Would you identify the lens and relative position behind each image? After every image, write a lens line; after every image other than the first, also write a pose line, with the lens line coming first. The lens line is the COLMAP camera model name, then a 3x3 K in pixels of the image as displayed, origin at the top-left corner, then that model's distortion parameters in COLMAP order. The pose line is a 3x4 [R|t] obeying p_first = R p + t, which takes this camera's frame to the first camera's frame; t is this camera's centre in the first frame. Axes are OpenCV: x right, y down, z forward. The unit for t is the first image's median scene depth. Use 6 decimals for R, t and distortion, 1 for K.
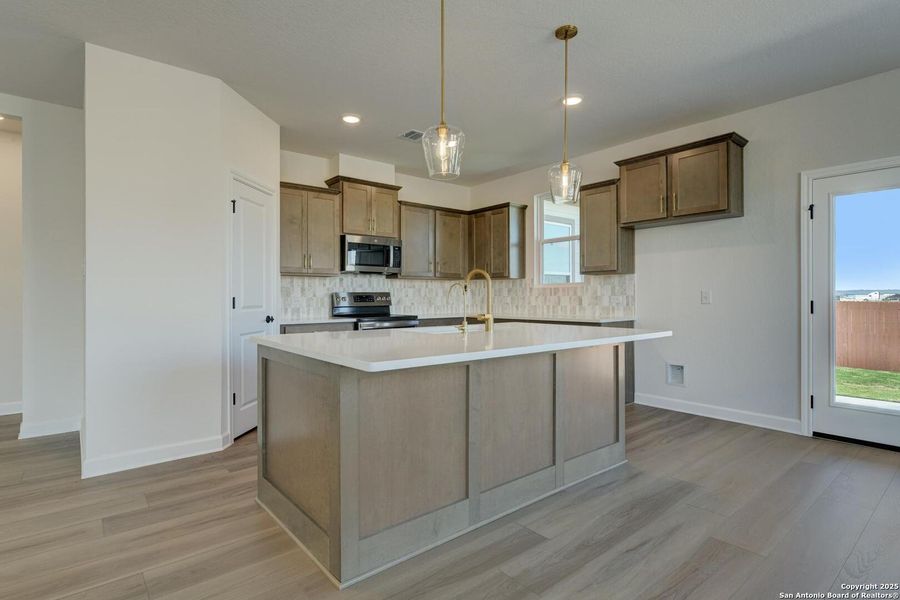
lens RADIAL K [[452.8, 0, 453.1], [0, 452.8, 295.5], [0, 0, 1]] dist [-0.012836, 0.000644]
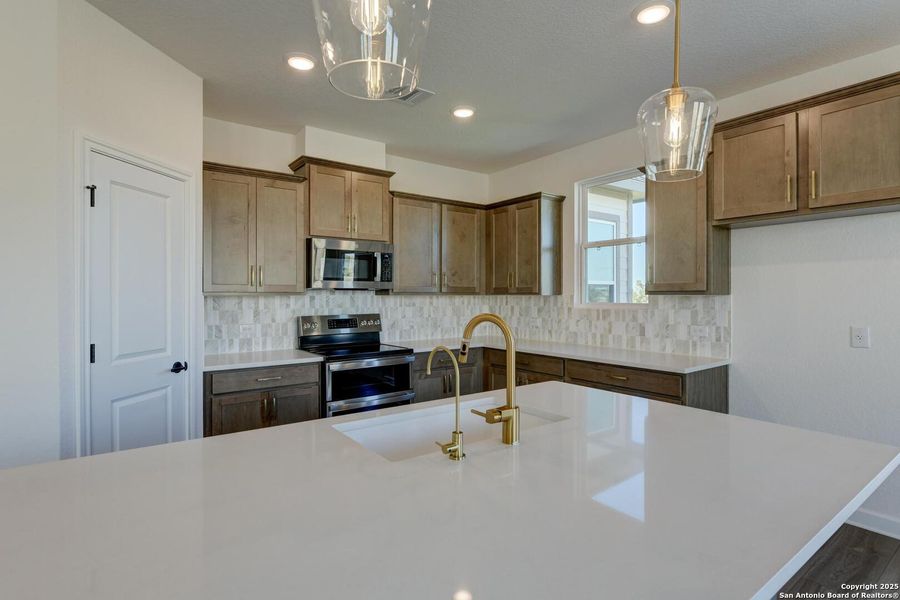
lens RADIAL K [[452.8, 0, 451.3], [0, 452.8, 294.0], [0, 0, 1]] dist [-0.012836, 0.000644]
pose [[0.998320, 0.003256, -0.057851, 0.024251], [-0.003170, 0.999994, 0.001582, -0.044897], [0.057856, -0.001396, 0.998324, 0.281147]]
